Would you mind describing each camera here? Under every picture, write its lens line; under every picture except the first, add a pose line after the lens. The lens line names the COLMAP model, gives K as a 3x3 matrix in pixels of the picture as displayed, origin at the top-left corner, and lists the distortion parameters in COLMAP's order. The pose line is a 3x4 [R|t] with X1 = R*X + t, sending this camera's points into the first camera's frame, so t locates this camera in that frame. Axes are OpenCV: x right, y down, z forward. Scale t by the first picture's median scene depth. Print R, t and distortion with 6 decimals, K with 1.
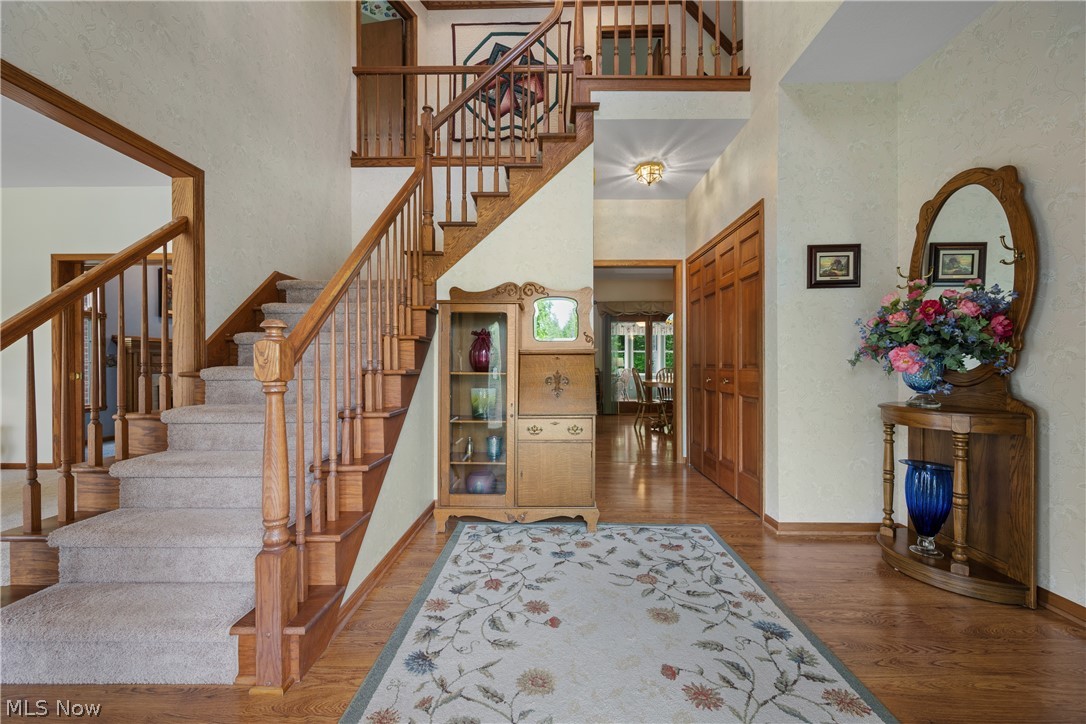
lens RADIAL K [[425.8, 0, 544.7], [0, 425.8, 366.5], [0, 0, 1]] dist [0.000206, -0.000187]
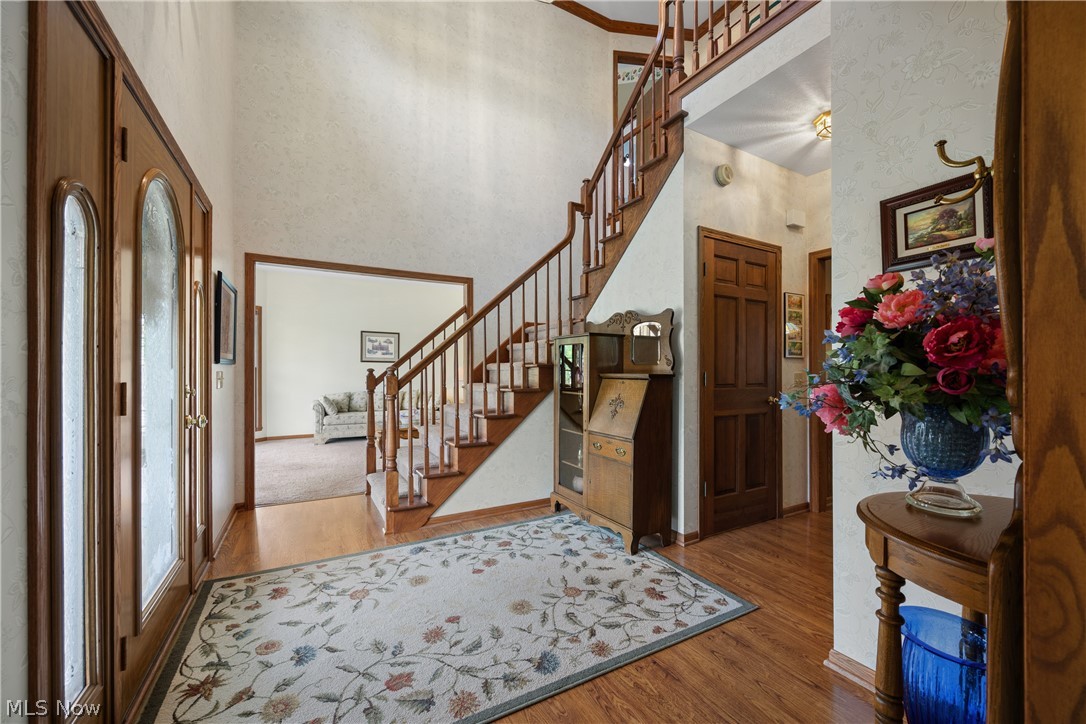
lens RADIAL K [[425.8, 0, 541.3], [0, 425.8, 368.9], [0, 0, 1]] dist [0.000206, -0.000187]
pose [[0.499428, -0.001407, -0.866354, 1.012800], [-0.005999, 0.999969, -0.005083, -0.054646], [0.866335, 0.007736, 0.499404, 0.343833]]
